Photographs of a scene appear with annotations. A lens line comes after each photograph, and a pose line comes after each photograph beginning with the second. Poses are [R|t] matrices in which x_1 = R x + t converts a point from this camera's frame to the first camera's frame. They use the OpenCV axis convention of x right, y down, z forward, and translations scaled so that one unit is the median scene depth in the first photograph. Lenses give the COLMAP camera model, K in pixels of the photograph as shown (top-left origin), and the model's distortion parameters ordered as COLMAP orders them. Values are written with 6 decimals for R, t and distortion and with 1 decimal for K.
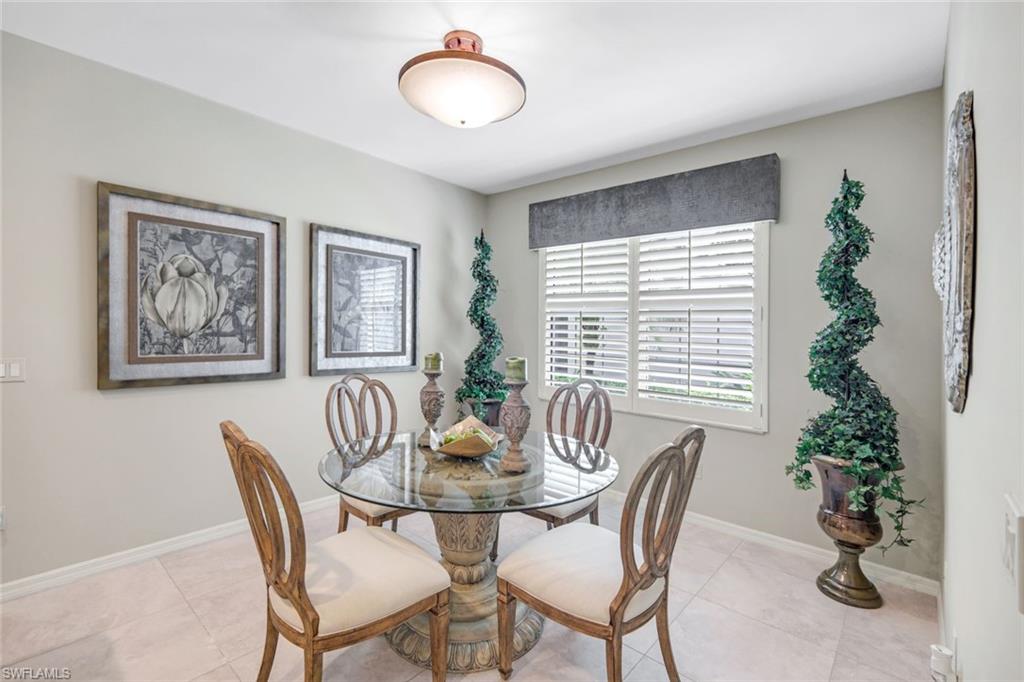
lens RADIAL K [[449.4, 0, 516.2], [0, 449.4, 332.0], [0, 0, 1]] dist [0.019001, -0.000126]
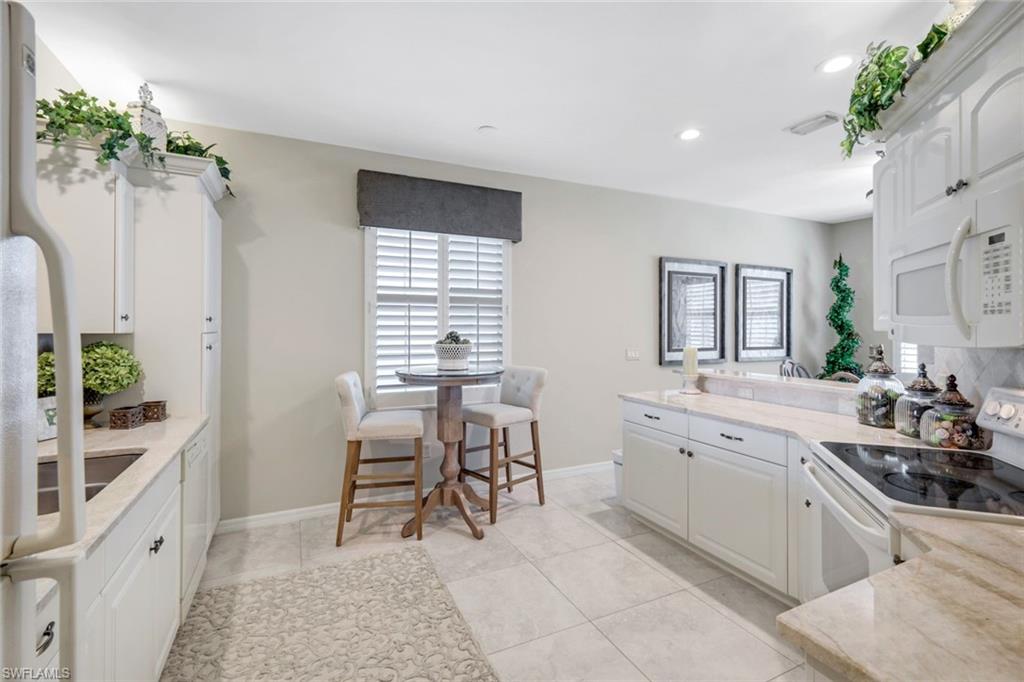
lens RADIAL K [[449.4, 0, 505.2], [0, 449.4, 333.0], [0, 0, 1]] dist [0.019001, -0.000126]
pose [[0.930954, -0.015901, -0.364791, -0.541759], [0.016896, 0.999857, -0.000464, -0.012691], [0.364746, -0.005731, 0.931089, -0.639244]]
